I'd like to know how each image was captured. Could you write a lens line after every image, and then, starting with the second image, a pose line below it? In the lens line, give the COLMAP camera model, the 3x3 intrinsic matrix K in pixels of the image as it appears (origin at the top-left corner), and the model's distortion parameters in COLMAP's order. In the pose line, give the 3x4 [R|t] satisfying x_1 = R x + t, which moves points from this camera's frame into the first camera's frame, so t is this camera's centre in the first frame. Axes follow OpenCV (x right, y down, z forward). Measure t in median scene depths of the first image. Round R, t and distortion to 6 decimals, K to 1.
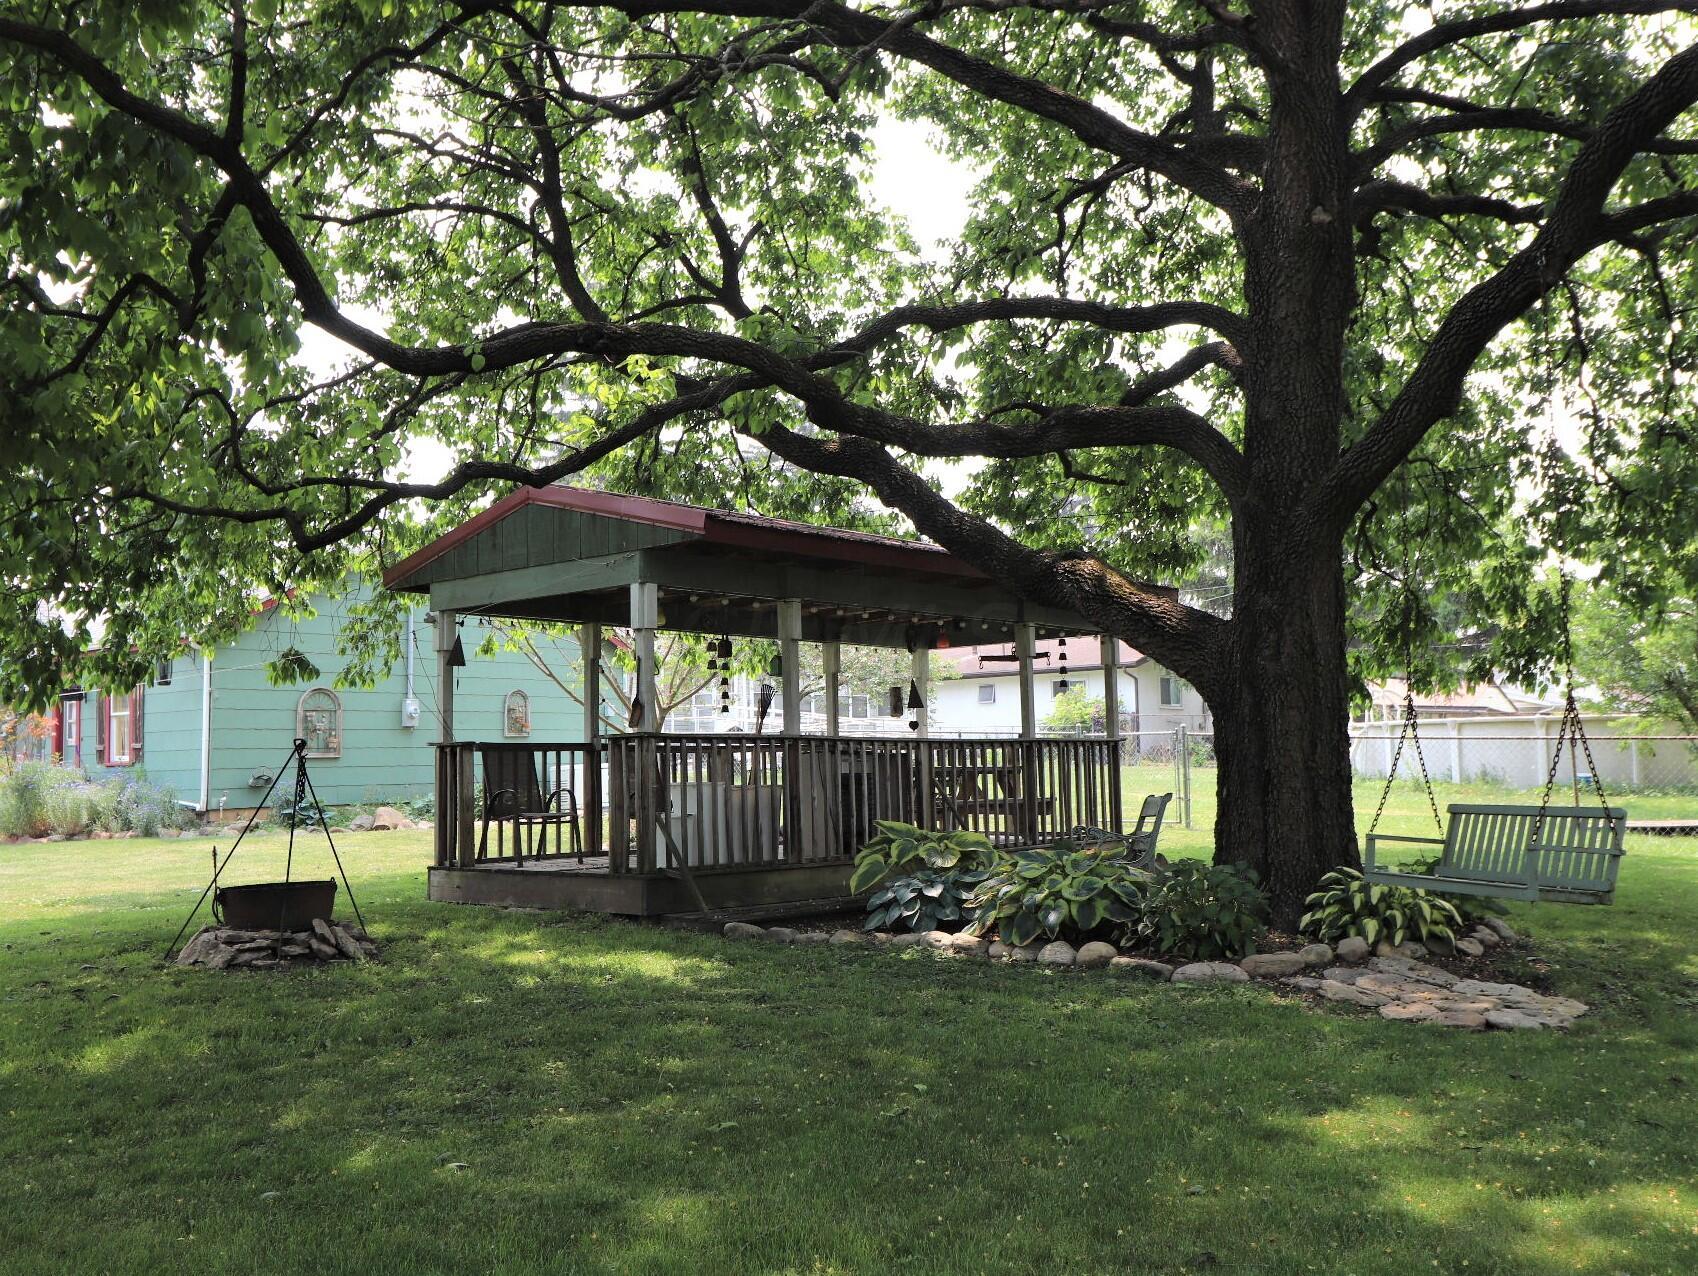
lens RADIAL K [[1393.3, 0, 849.8], [0, 1393.3, 637.0], [0, 0, 1]] dist [0.007030, 0.004485]
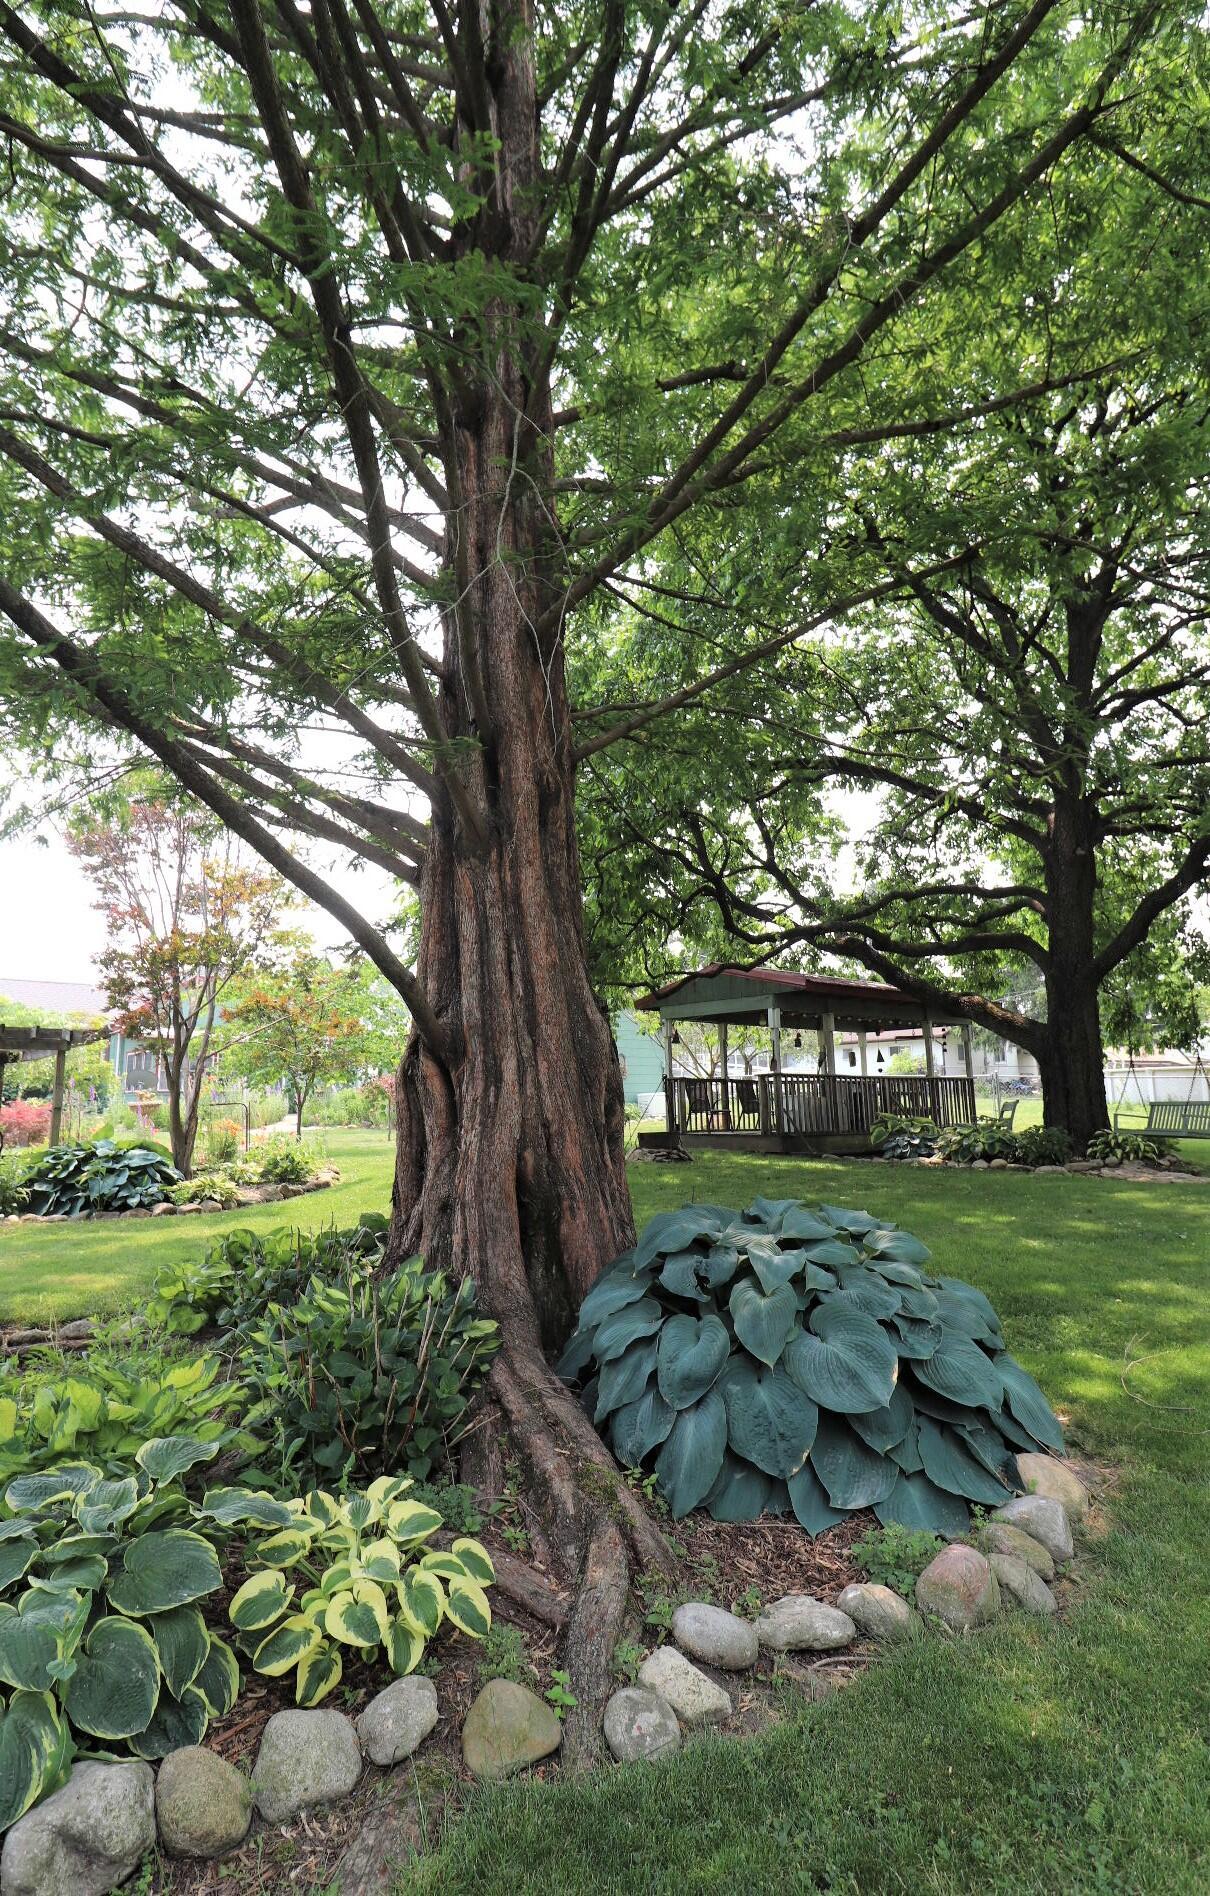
lens RADIAL K [[904.6, 0, 601.9], [0, 904.6, 949.0], [0, 0, 1]] dist [-0.003119, -0.000488]
pose [[0.990963, -0.018693, -0.132824, -0.229965], [0.008522, 0.997015, -0.076736, -0.023599], [0.133862, 0.074911, 0.988165, -0.530505]]
